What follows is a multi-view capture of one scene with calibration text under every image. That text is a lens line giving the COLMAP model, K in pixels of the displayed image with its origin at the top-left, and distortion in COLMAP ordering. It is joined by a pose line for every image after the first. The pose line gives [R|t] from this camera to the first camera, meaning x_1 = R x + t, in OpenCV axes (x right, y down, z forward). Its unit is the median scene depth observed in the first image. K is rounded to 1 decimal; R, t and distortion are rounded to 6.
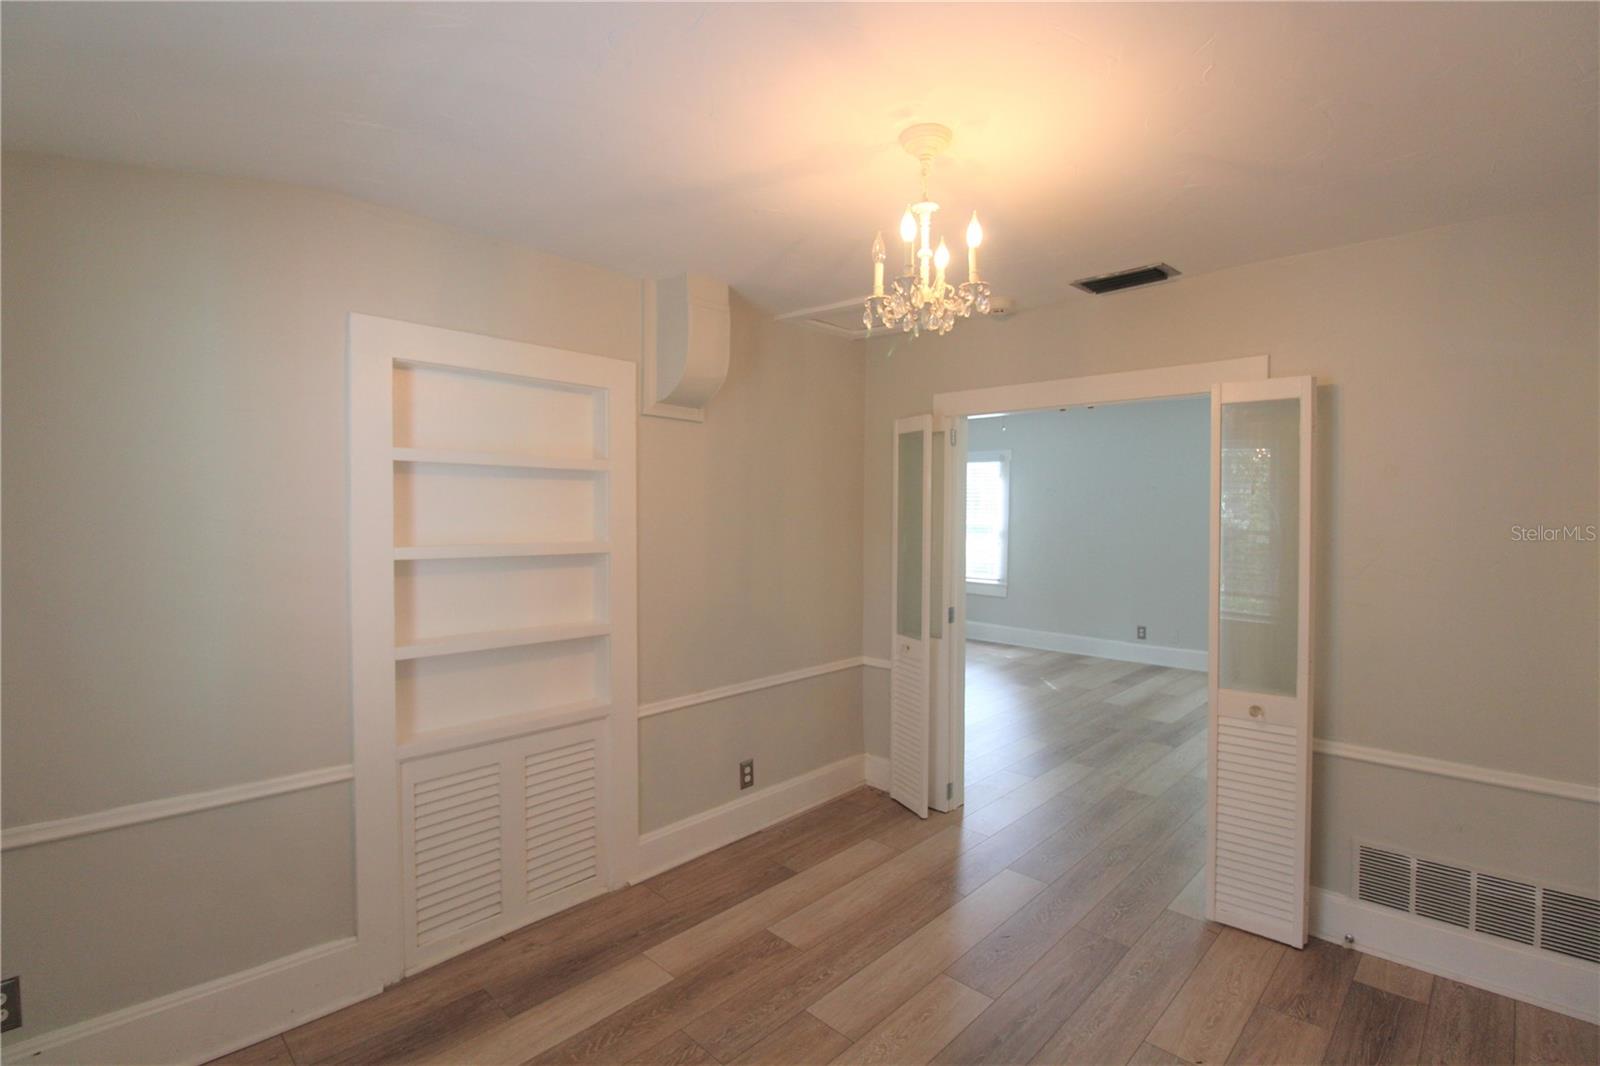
lens RADIAL K [[755.8, 0, 779.2], [0, 755.8, 520.7], [0, 0, 1]] dist [0.001120, -0.014378]
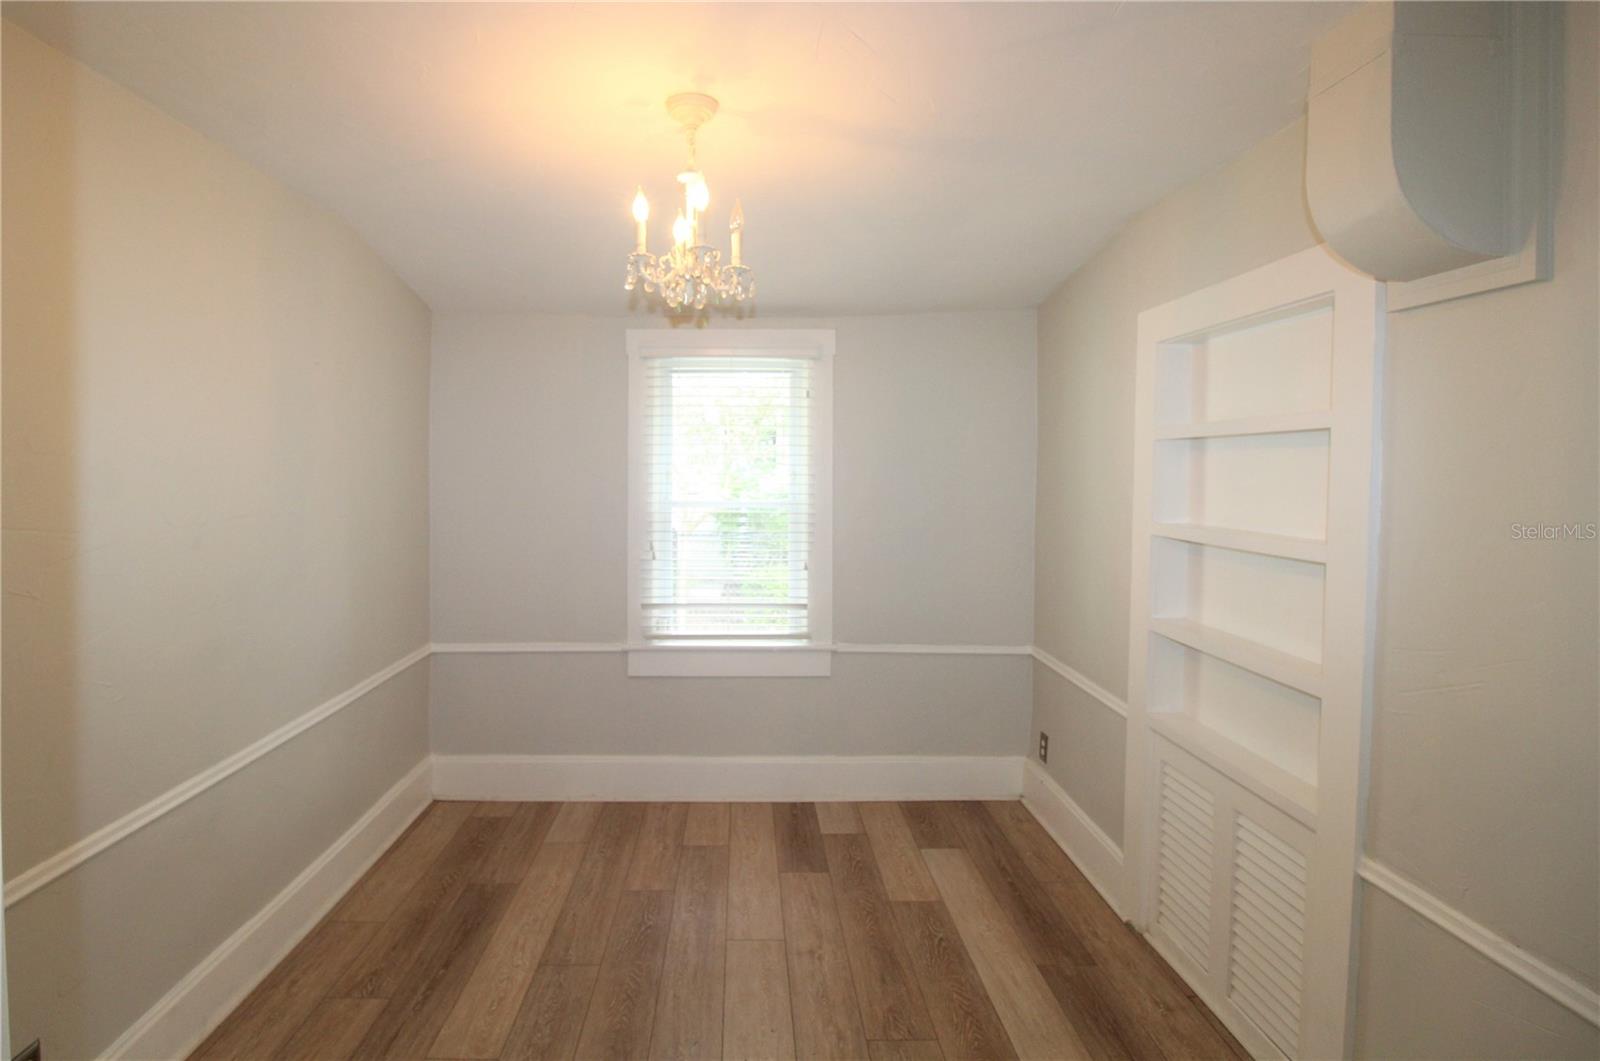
lens RADIAL K [[755.8, 0, 779.2], [0, 755.8, 518.2], [0, 0, 1]] dist [0.001120, -0.014378]
pose [[-0.648245, 0.027488, -0.760935, 0.607911], [-0.048201, 0.995862, 0.077037, -0.026281], [0.759904, 0.086617, -0.644238, 1.233932]]
